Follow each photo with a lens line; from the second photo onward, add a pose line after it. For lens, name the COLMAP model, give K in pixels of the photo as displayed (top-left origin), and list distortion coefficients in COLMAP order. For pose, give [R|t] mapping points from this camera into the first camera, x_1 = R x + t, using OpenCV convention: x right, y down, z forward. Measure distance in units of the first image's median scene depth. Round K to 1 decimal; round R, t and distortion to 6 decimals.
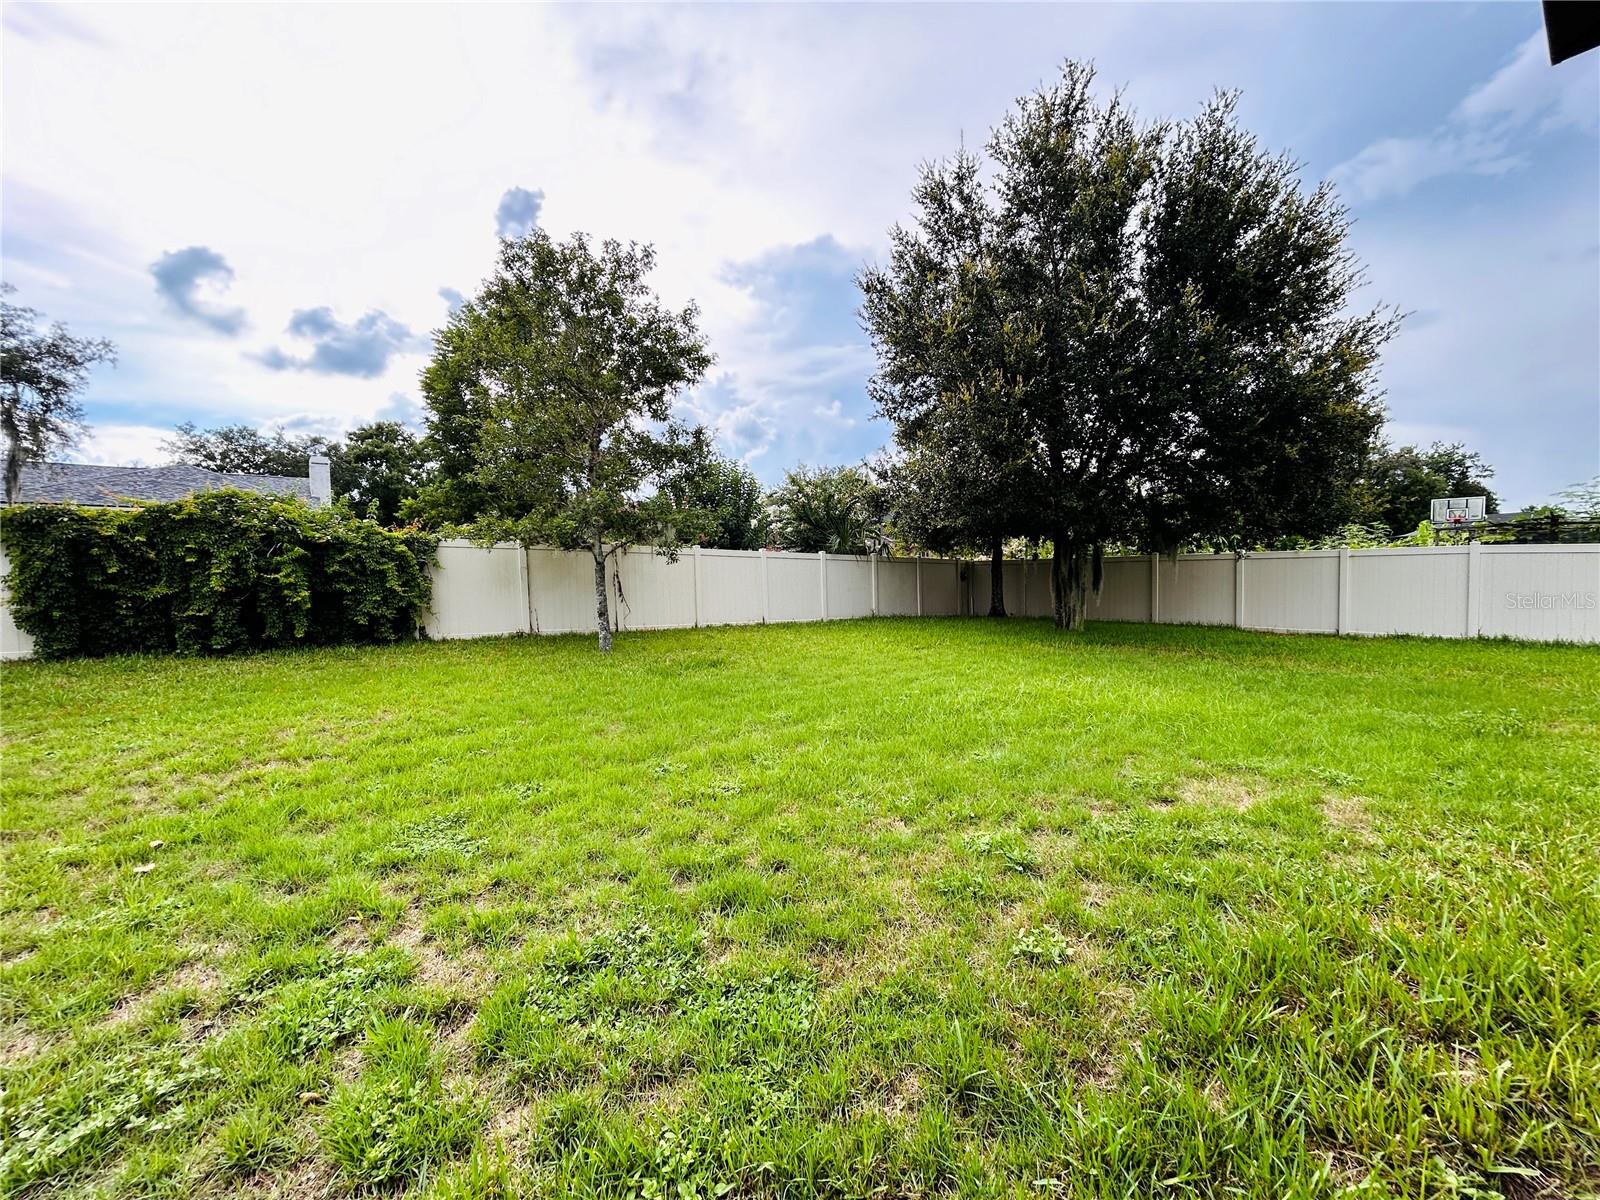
lens RADIAL K [[642.4, 0, 794.1], [0, 642.4, 605.1], [0, 0, 1]] dist [-0.004057, 0.000945]
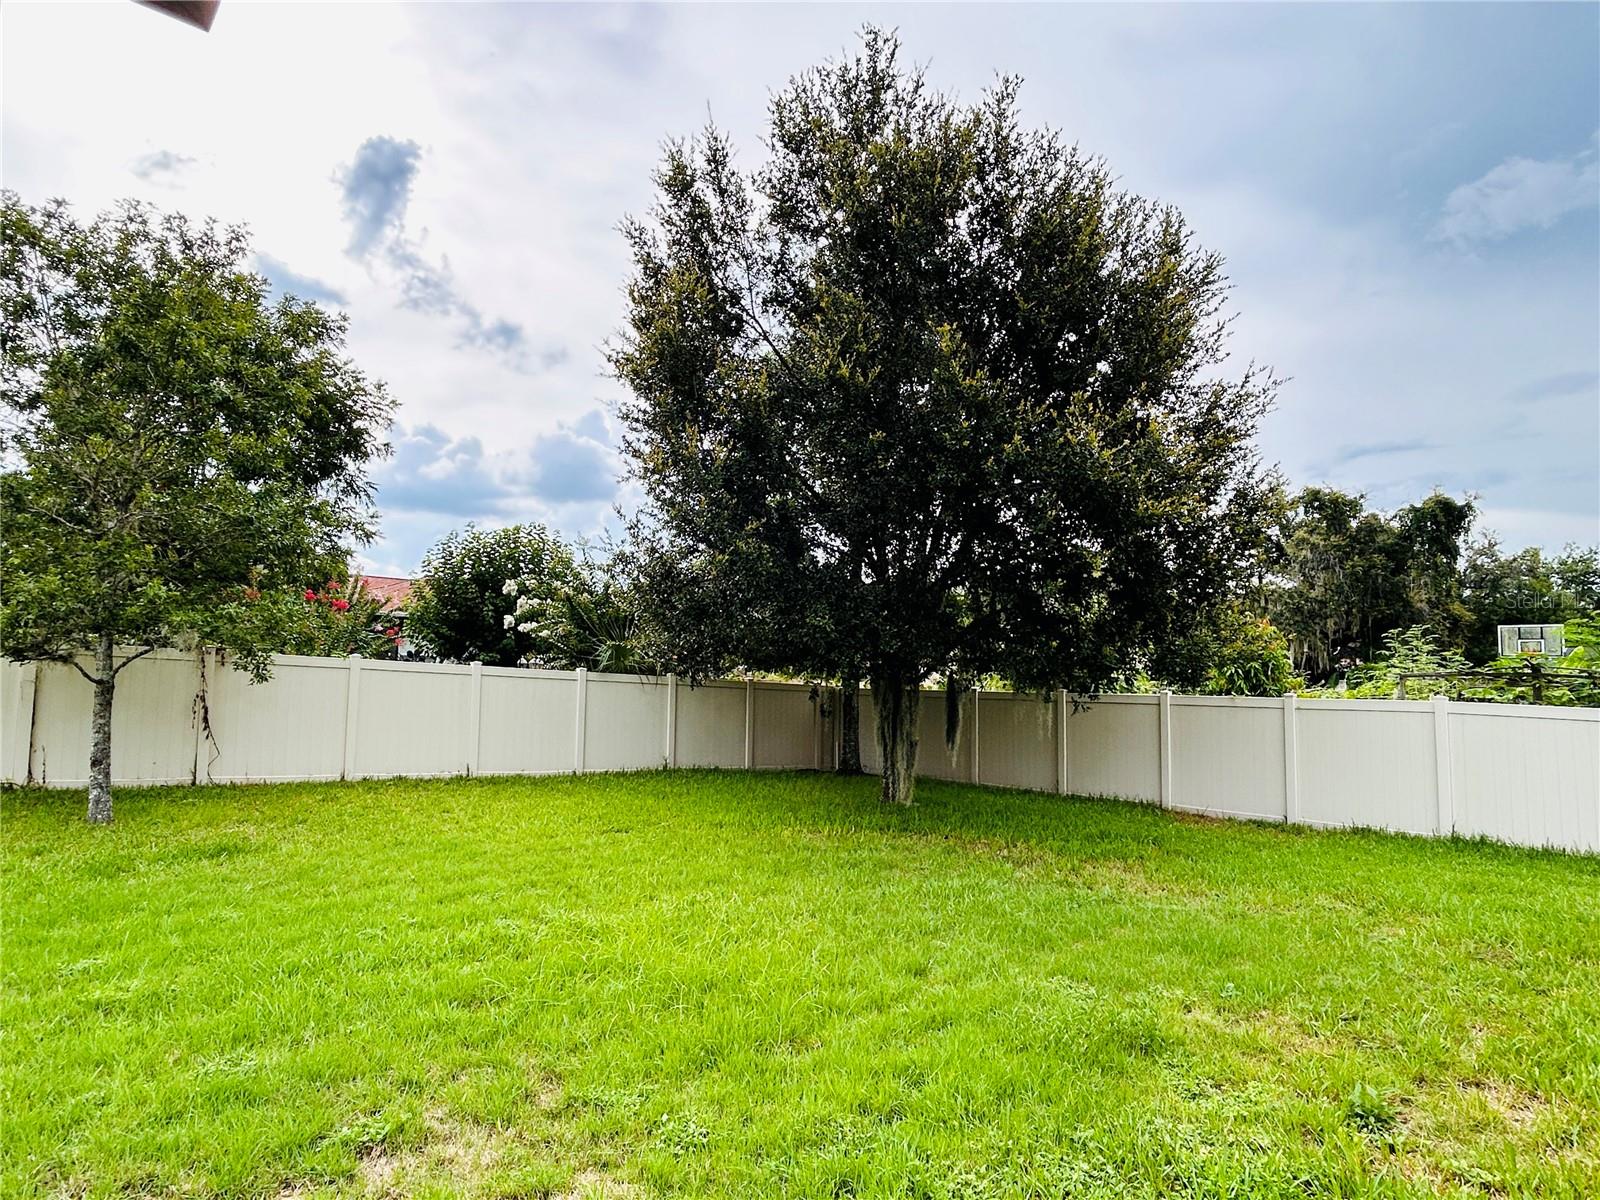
lens RADIAL K [[925.7, 0, 800.2], [0, 925.7, 609.0], [0, 0, 1]] dist [-0.002597, 0.001560]
pose [[0.997587, 0.042543, 0.054864, 0.288980], [-0.034972, 0.990599, -0.132249, -0.033522], [-0.059974, 0.130012, 0.989697, 0.029044]]
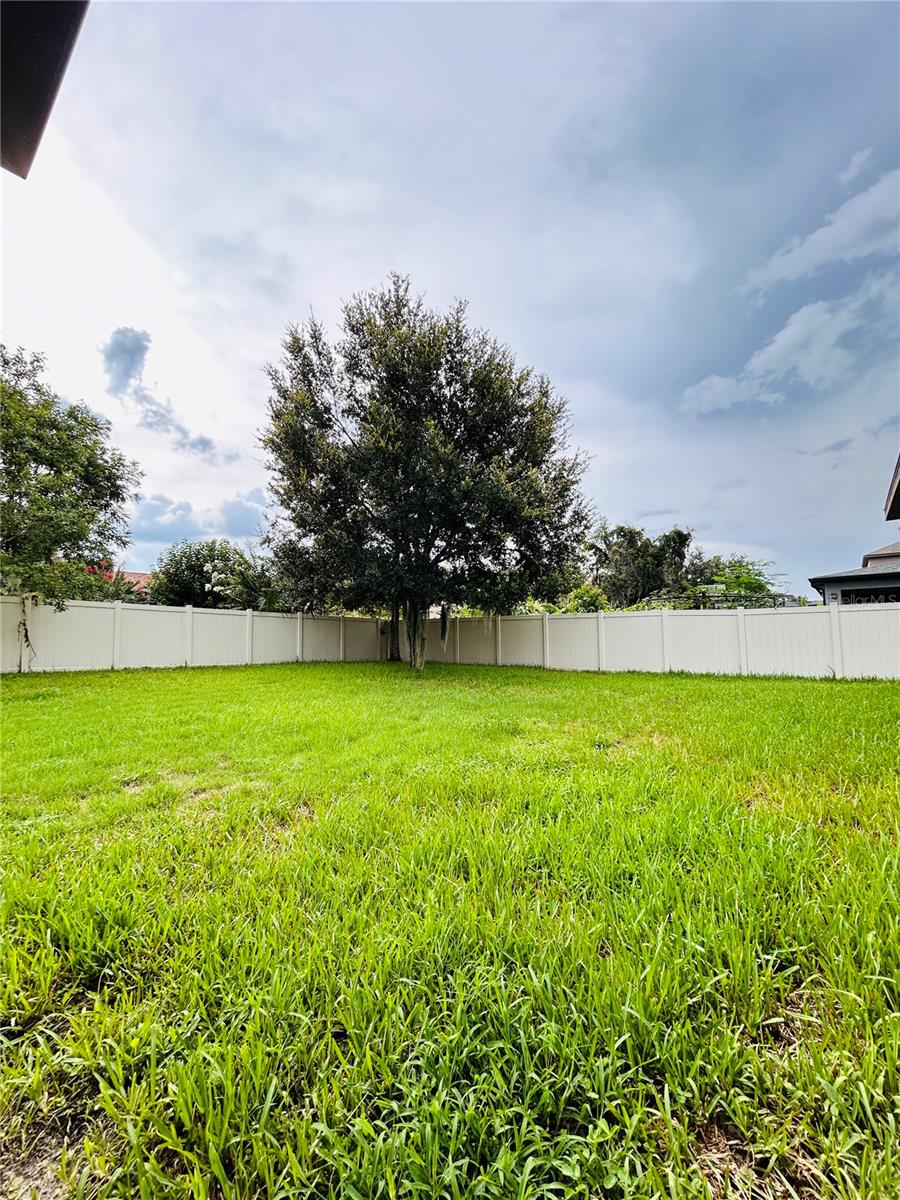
lens RADIAL K [[481.8, 0, 450.4], [0, 481.8, 602.3], [0, 0, 1]] dist [-0.004057, 0.000945]
pose [[0.977366, 0.022978, 0.210303, 0.307810], [0.002006, 0.993032, -0.117824, 0.020329], [-0.211545, 0.115579, 0.970510, -0.002114]]
